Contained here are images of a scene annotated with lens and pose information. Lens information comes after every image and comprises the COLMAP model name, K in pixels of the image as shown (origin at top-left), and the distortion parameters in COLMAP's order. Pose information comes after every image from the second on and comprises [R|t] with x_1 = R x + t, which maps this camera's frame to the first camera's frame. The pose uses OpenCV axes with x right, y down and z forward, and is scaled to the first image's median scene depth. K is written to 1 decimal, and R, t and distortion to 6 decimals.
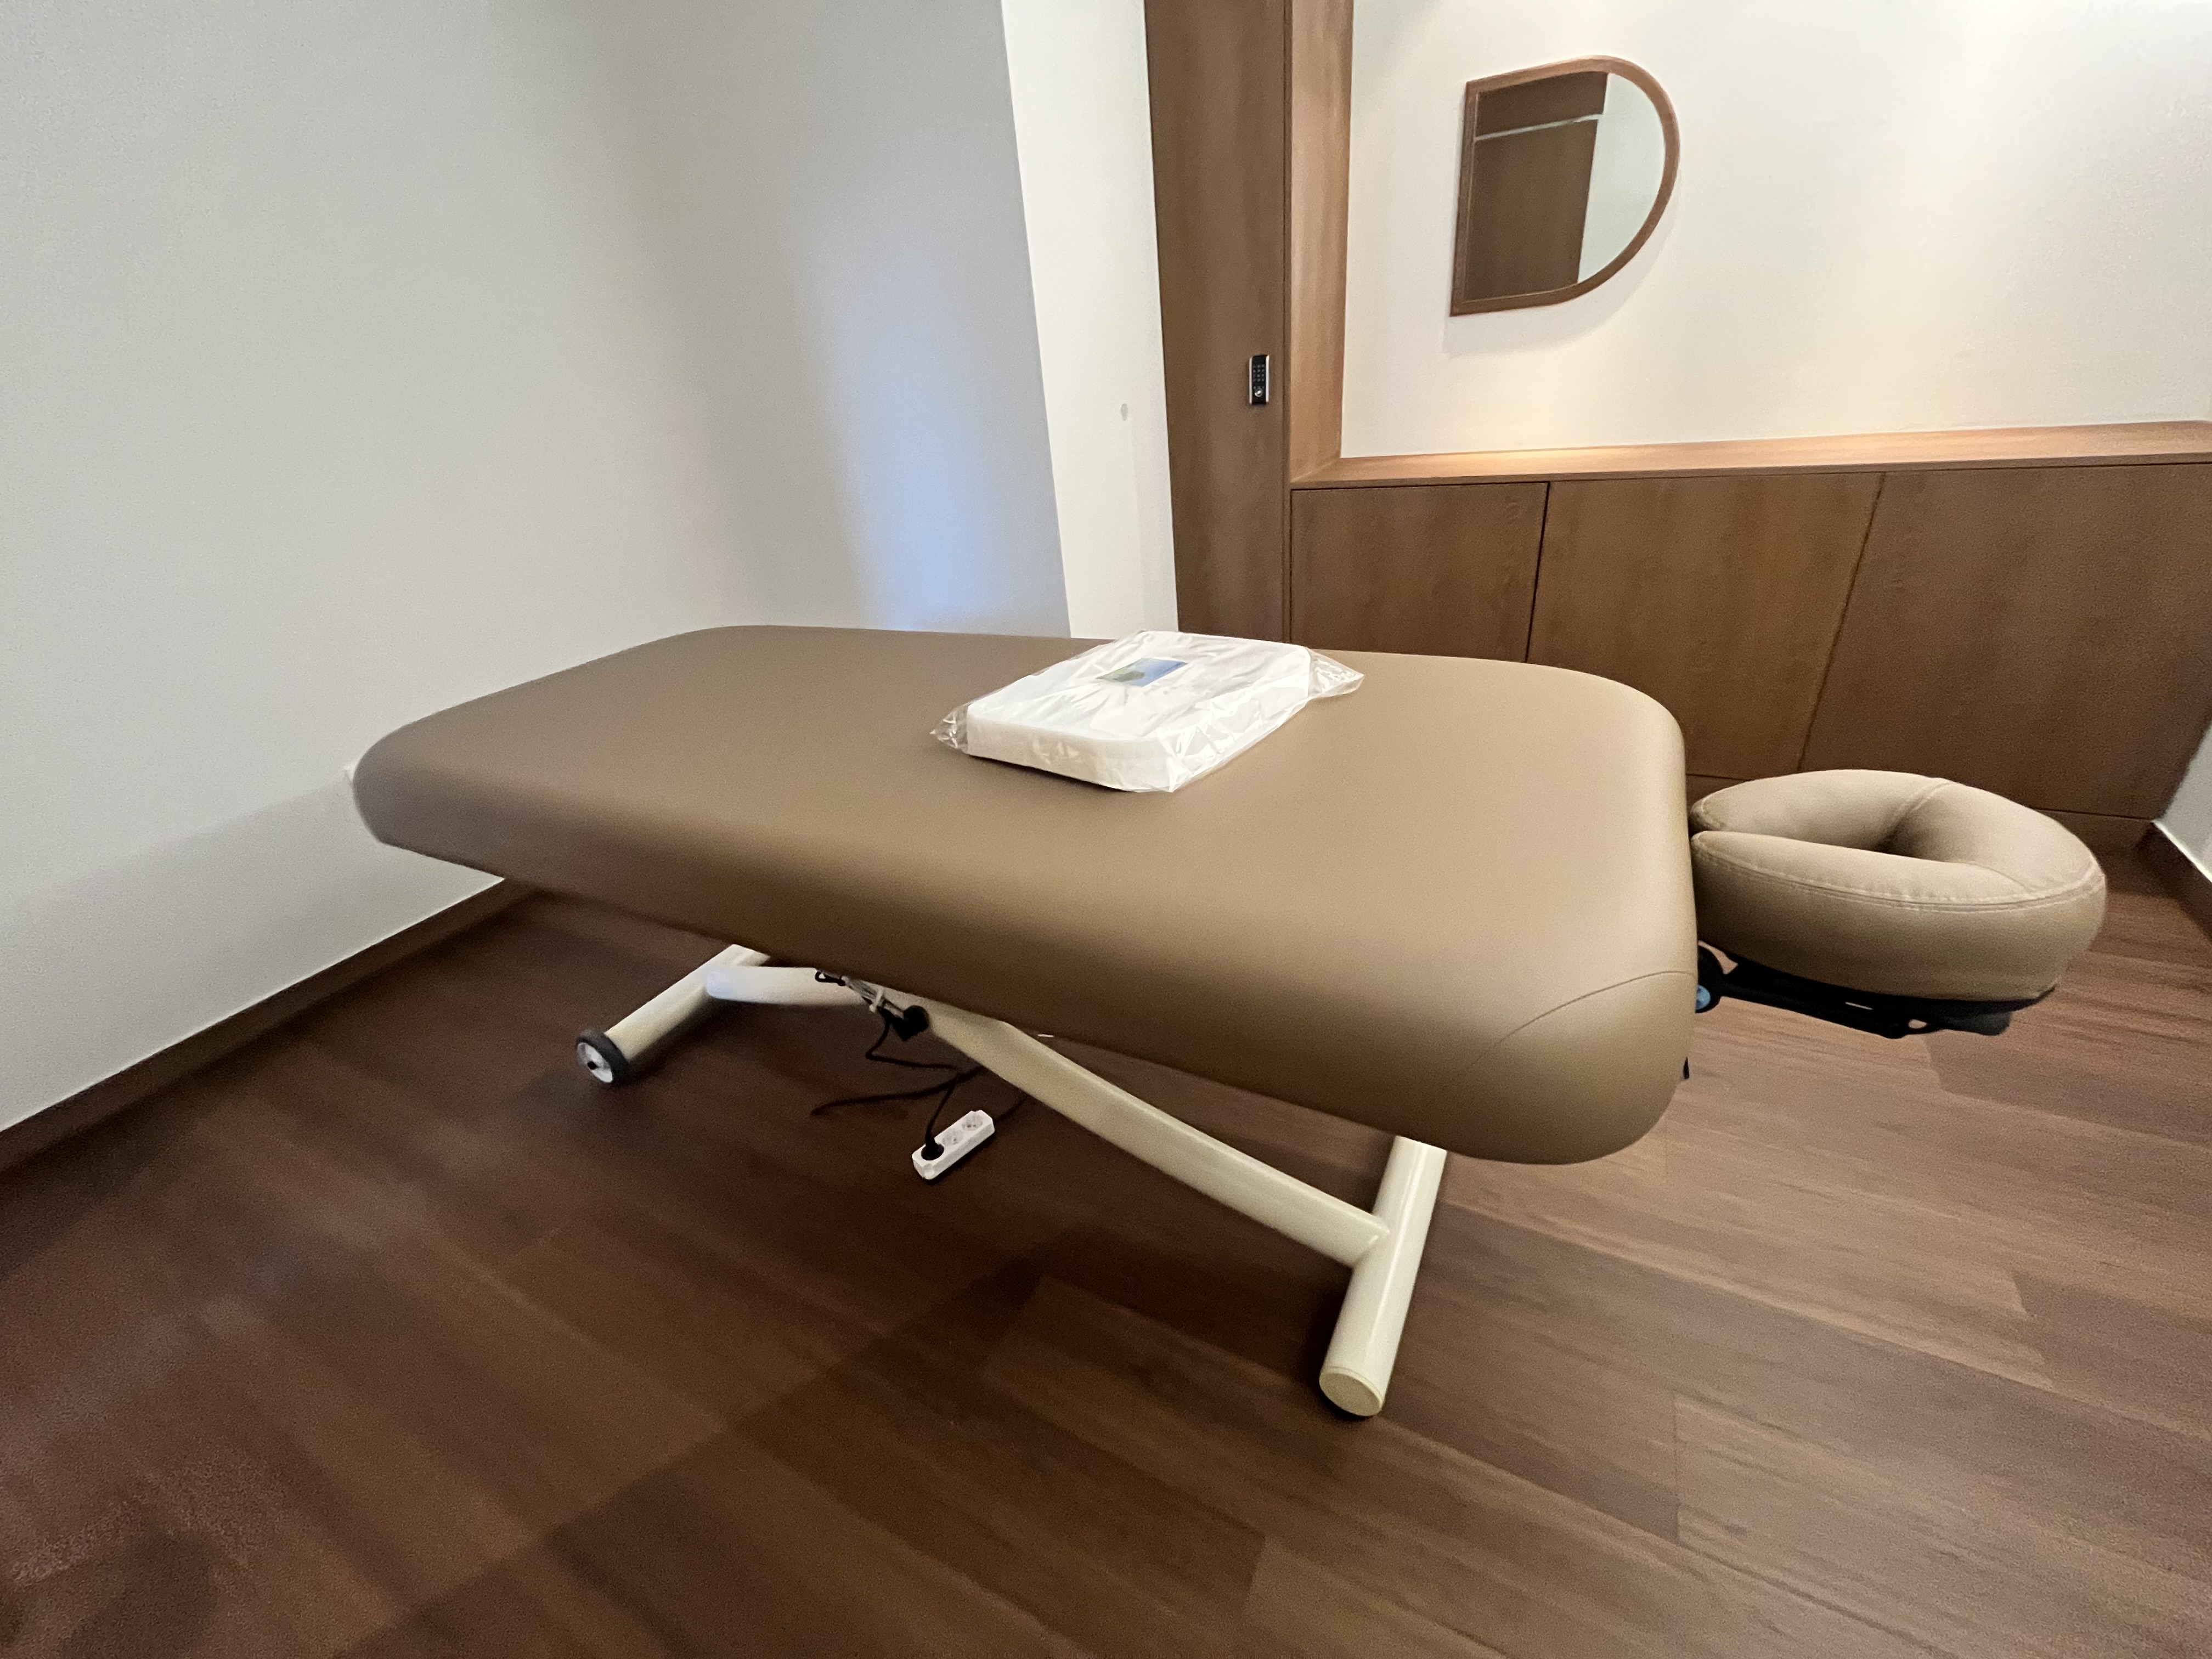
lens RADIAL K [[893.6, 0, 1106.2], [0, 893.6, 823.2], [0, 0, 1]] dist [-0.001518, -0.000727]
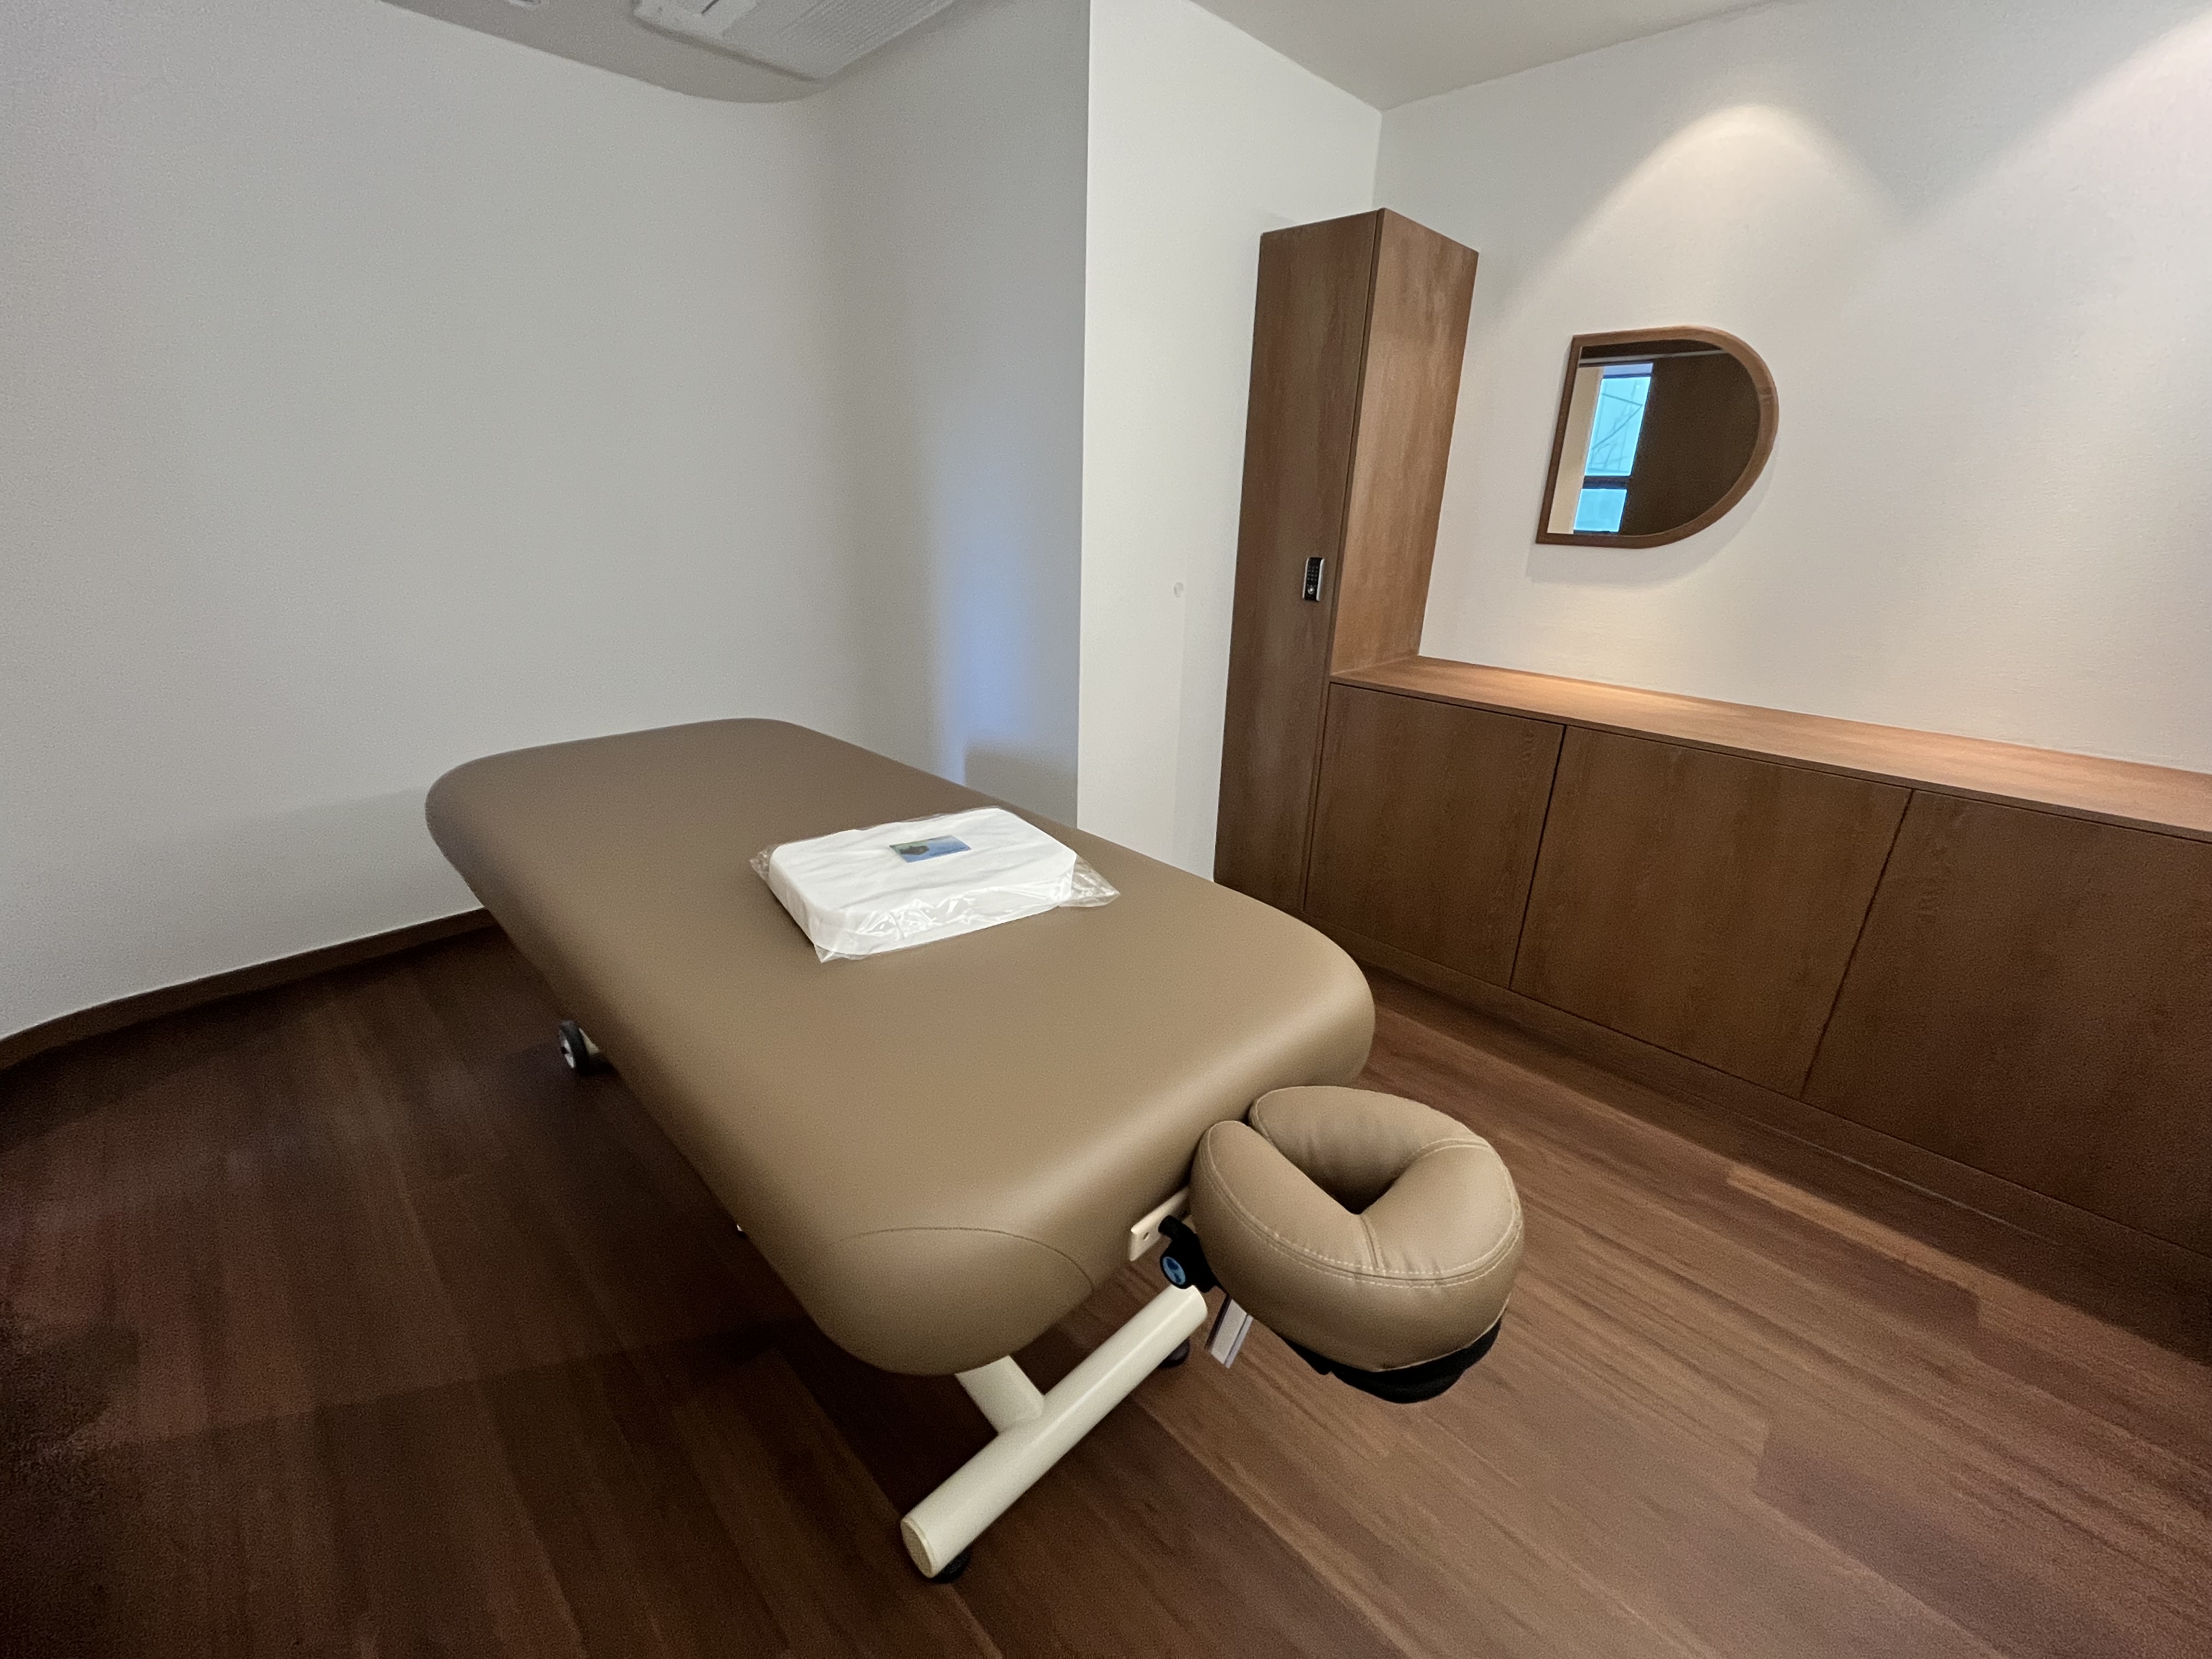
lens RADIAL K [[893.6, 0, 1097.0], [0, 893.6, 828.1], [0, 0, 1]] dist [-0.001518, -0.000727]
pose [[0.949533, 0.211574, -0.231567, 0.408369], [-0.233685, 0.969620, -0.072312, -0.128802], [0.209233, 0.122777, 0.970128, -0.074335]]
